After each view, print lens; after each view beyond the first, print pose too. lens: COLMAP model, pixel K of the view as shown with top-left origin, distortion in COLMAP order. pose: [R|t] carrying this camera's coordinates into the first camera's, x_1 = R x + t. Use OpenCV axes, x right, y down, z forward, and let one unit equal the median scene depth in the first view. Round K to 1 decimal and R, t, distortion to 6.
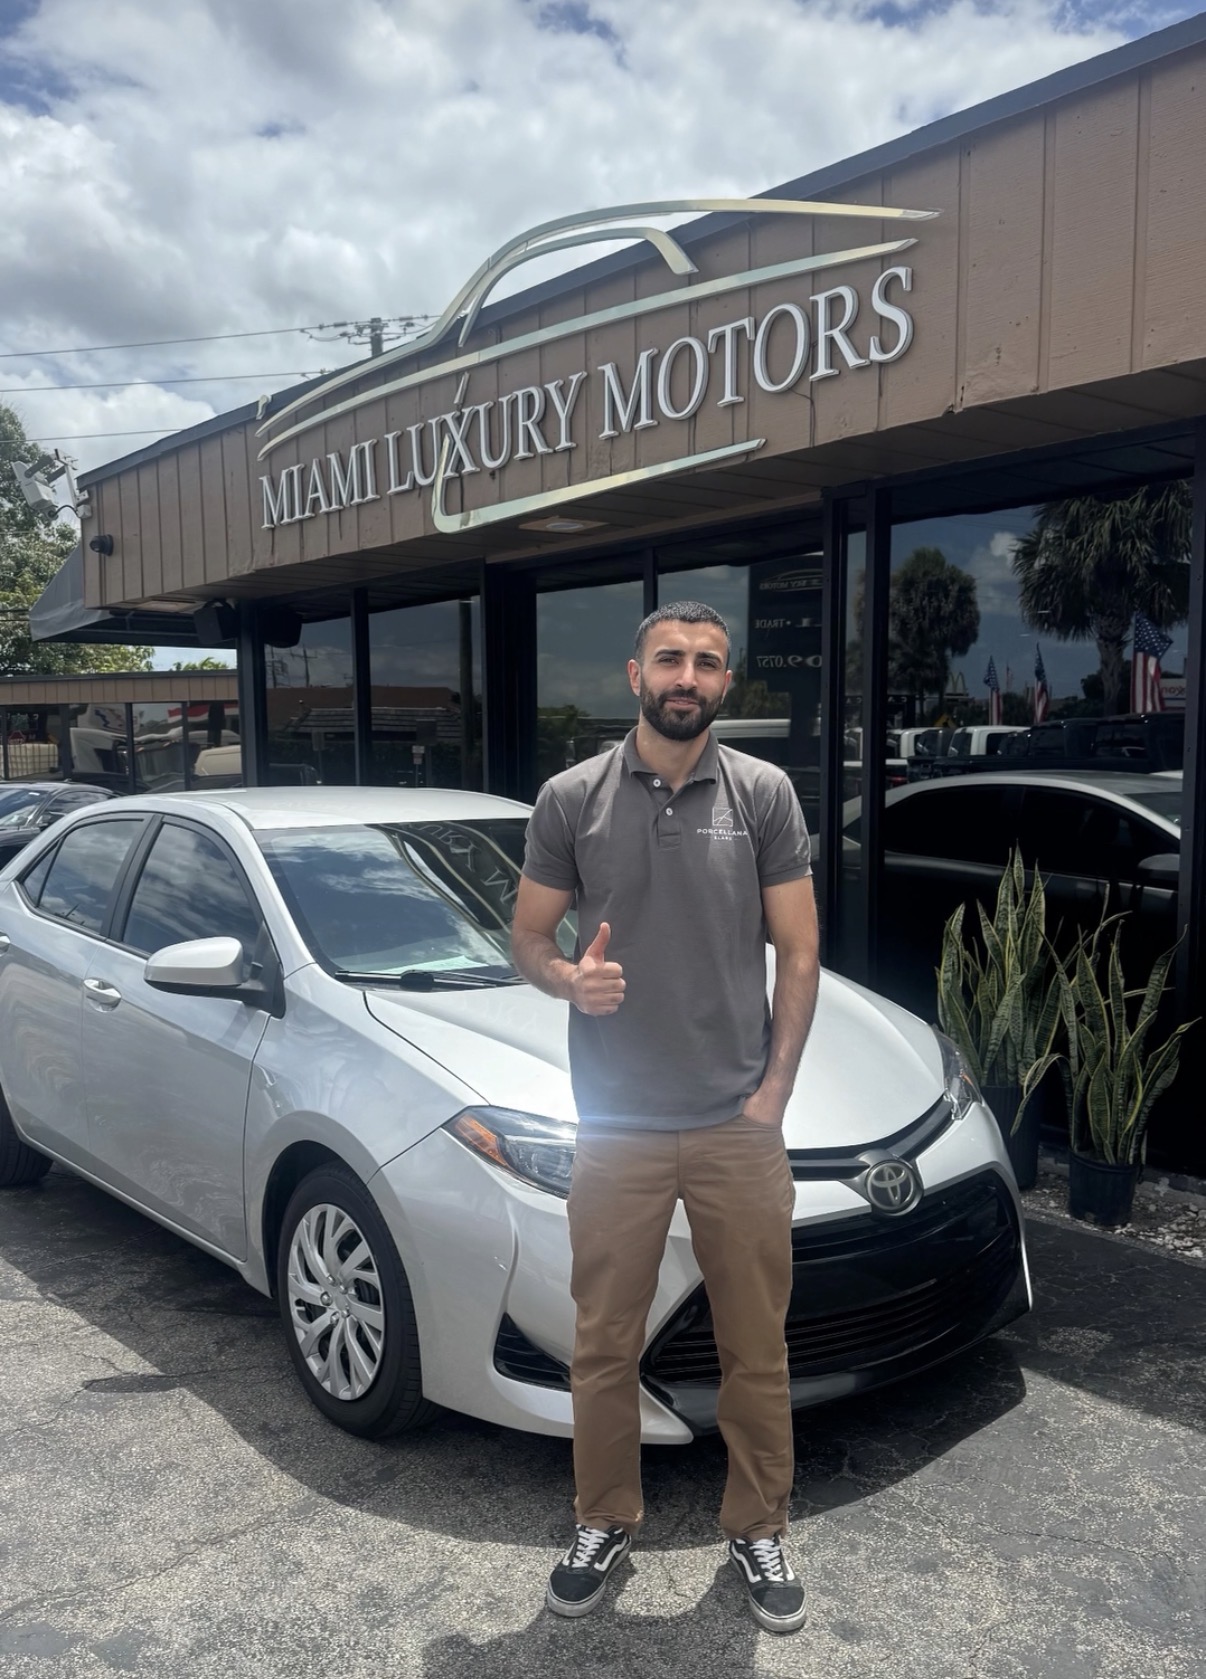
lens RADIAL K [[1496.6, 0, 600.9], [0, 1496.6, 946.2], [0, 0, 1]] dist [0.106196, -0.205629]
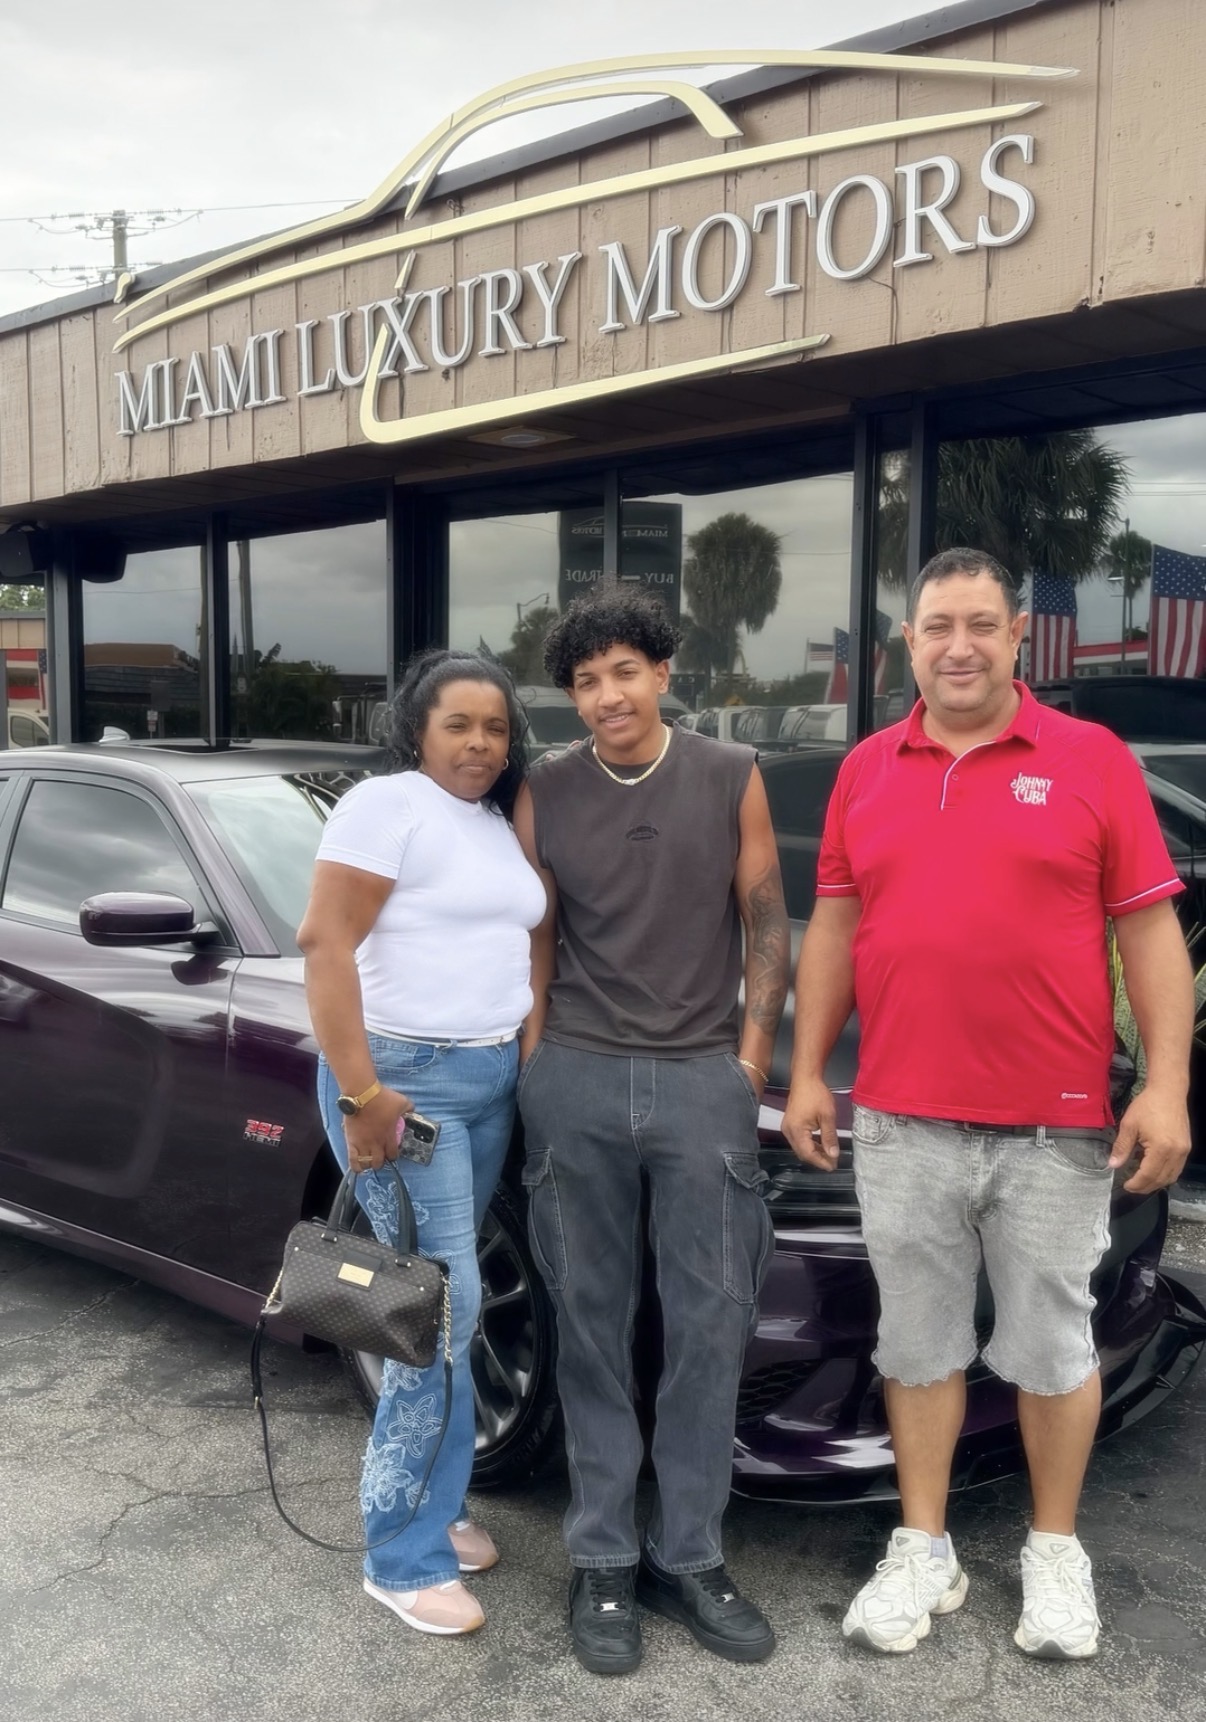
lens RADIAL K [[1732.5, 0, 525.7], [0, 1732.5, 905.1], [0, 0, 1]] dist [0.023970, 0.000000]
pose [[0.994302, 0.001069, 0.106593, -0.130614], [0.001461, 0.999719, -0.023646, 0.002414], [-0.106589, 0.023667, 0.994021, 0.054915]]
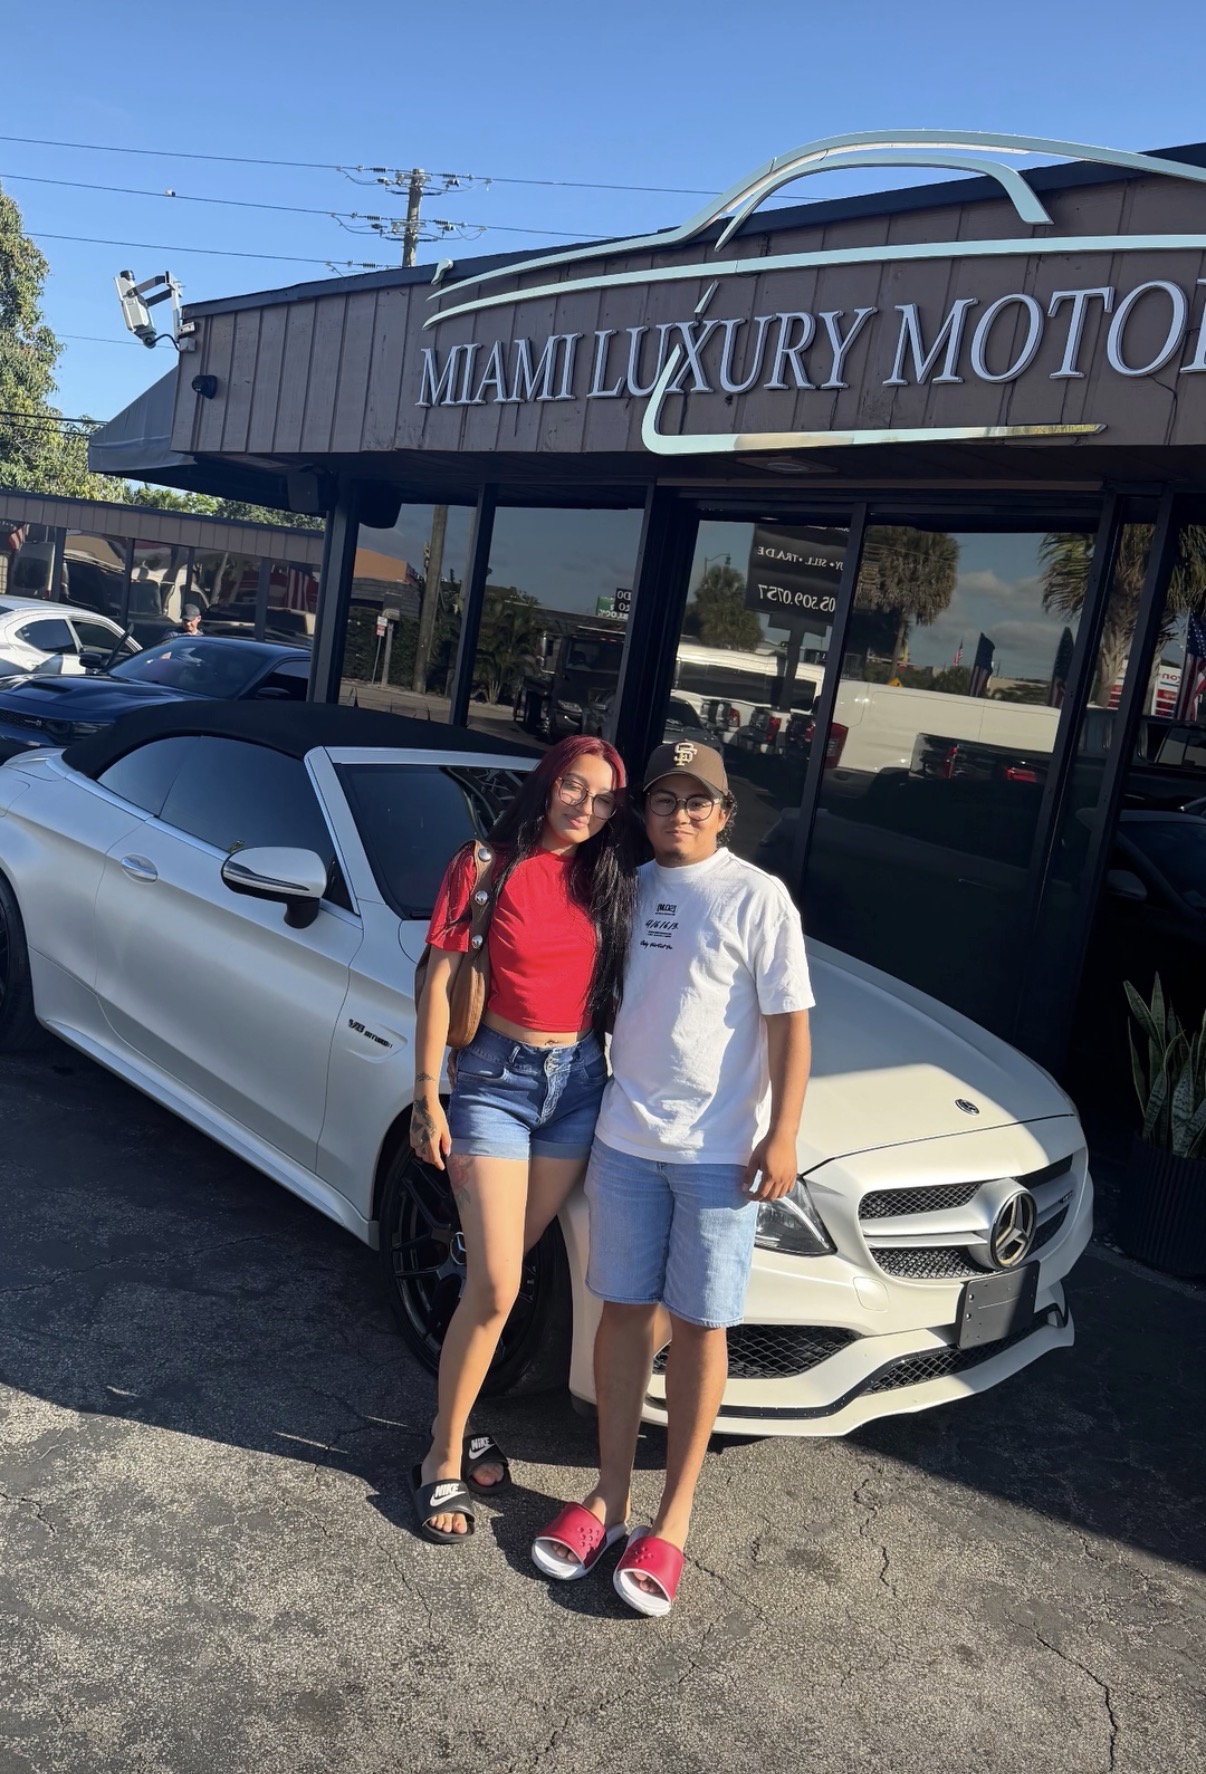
lens RADIAL K [[1497.4, 0, 590.0], [0, 1497.4, 922.3], [0, 0, 1]] dist [0.084410, -0.160083]
pose [[0.987163, 0.146819, 0.062884, -0.166094], [-0.149840, 0.987623, 0.046353, -0.033474], [-0.055300, -0.055180, 0.996944, 0.089005]]
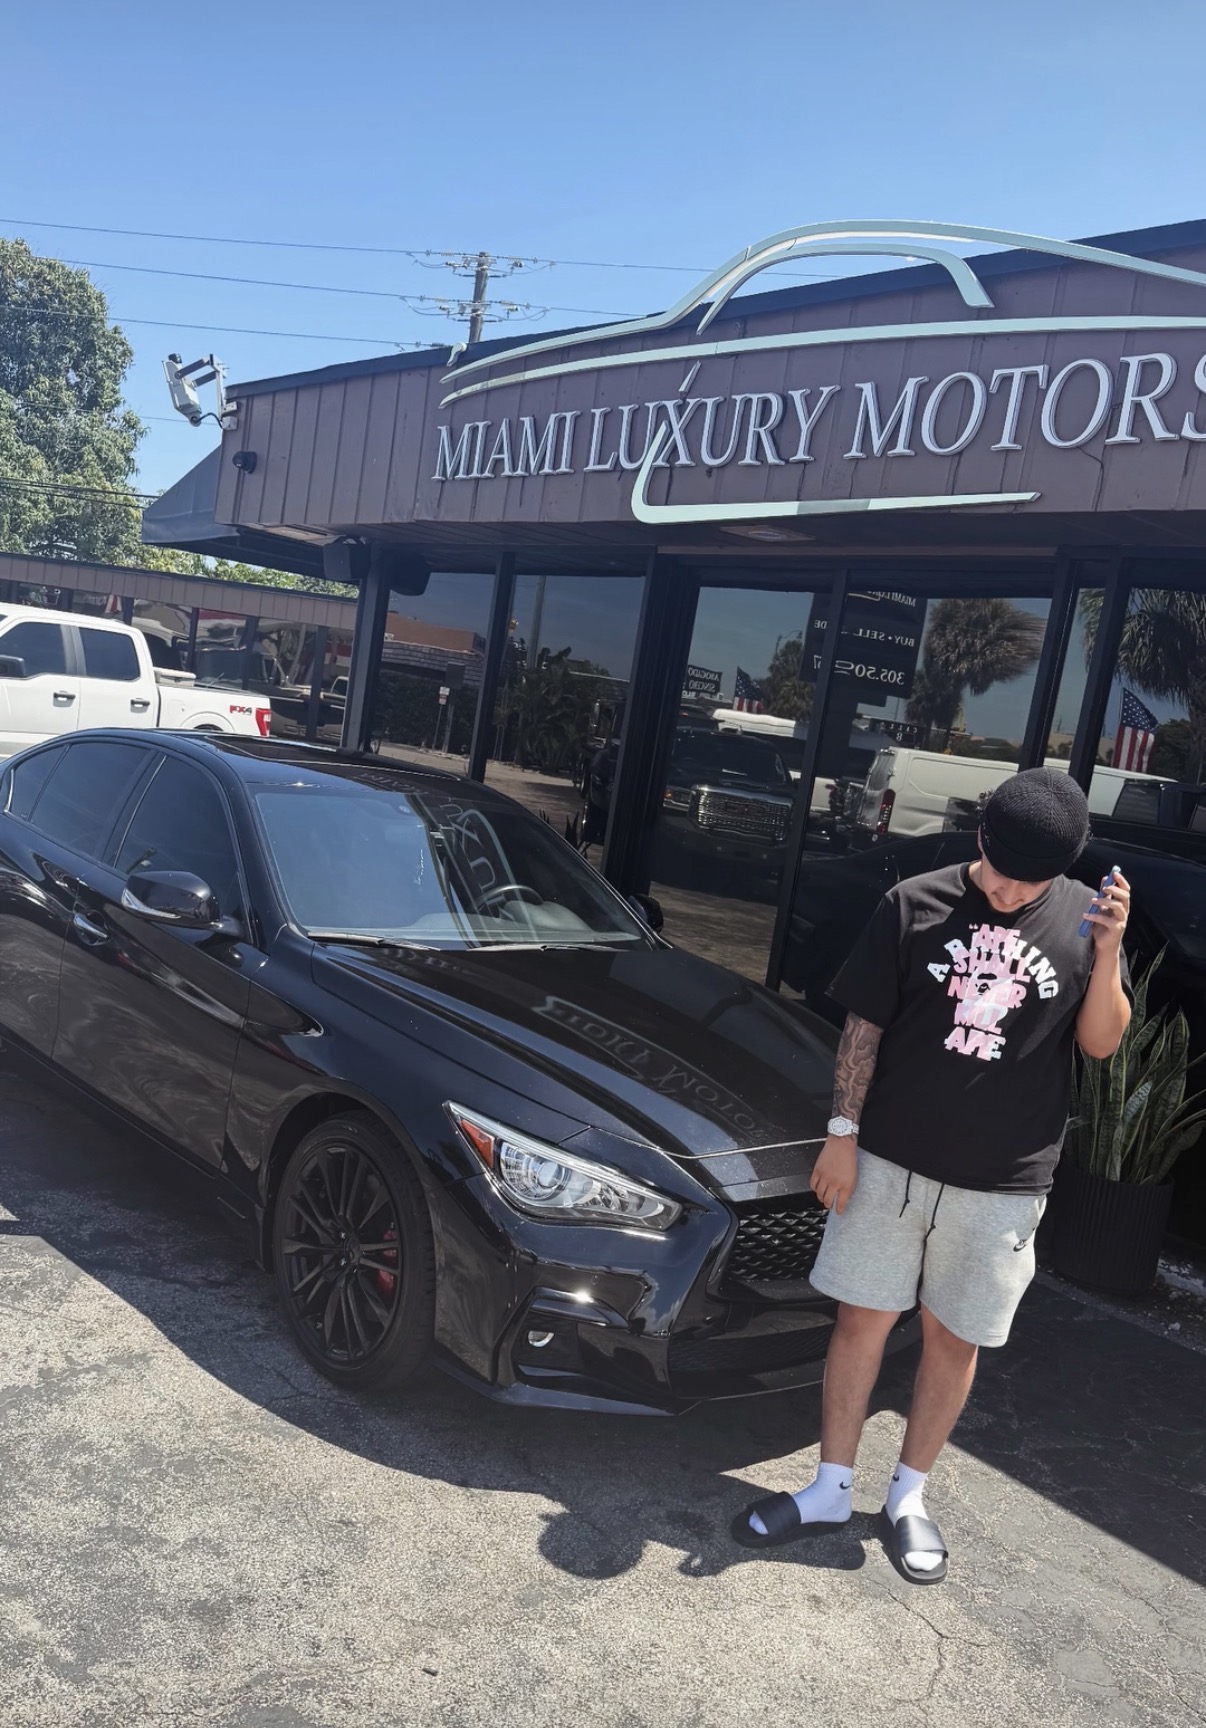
lens RADIAL K [[1493.9, 0, 596.9], [0, 1493.9, 945.4], [0, 0, 1]] dist [0.107086, -0.198464]
pose [[0.987235, 0.158464, 0.016034, -0.111121], [-0.158803, 0.987050, 0.022685, -0.025946], [-0.012232, -0.024942, 0.999614, 0.035457]]
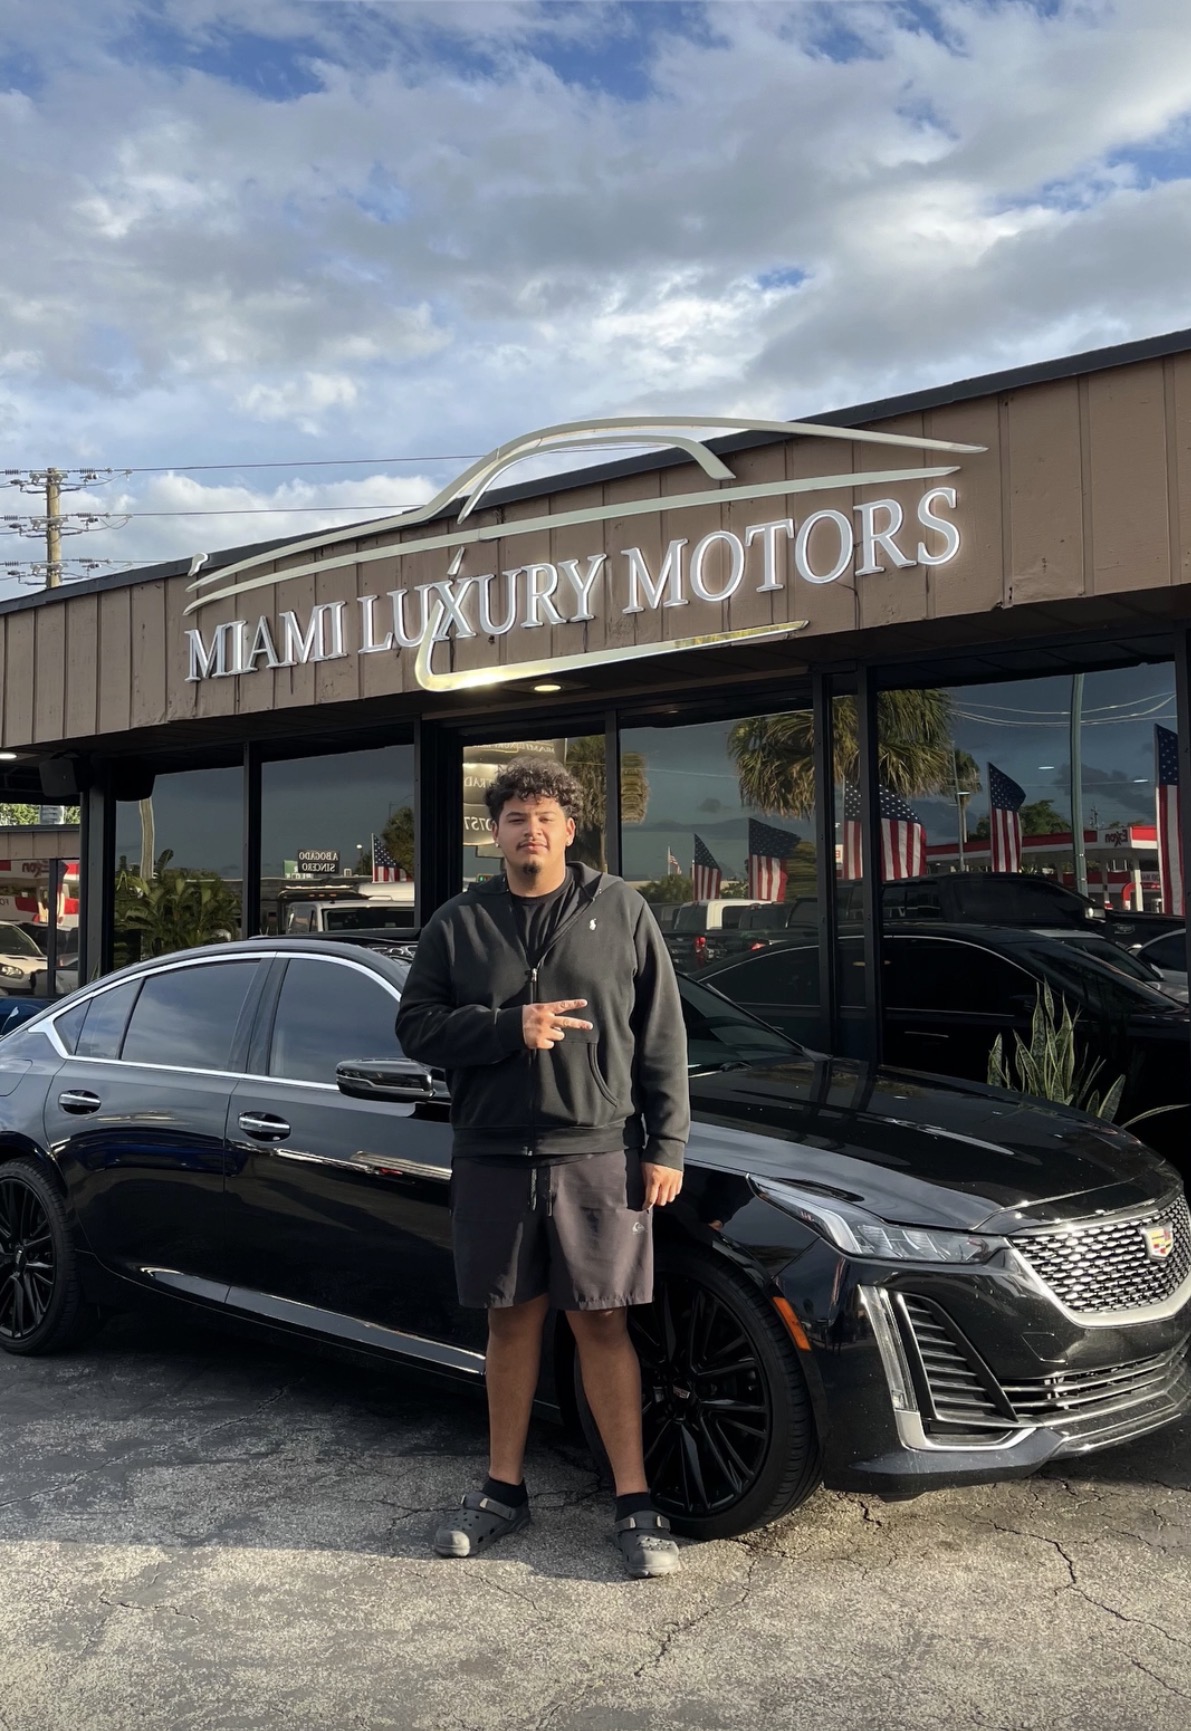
lens RADIAL K [[1629.0, 0, 623.0], [0, 1629.0, 808.8], [0, 0, 1]] dist [0.032906, 0.000000]
pose [[0.969786, 0.012436, 0.243641, -0.259702], [0.036170, 0.980333, -0.194009, 0.026862], [-0.241262, 0.196959, 0.950263, -0.077216]]
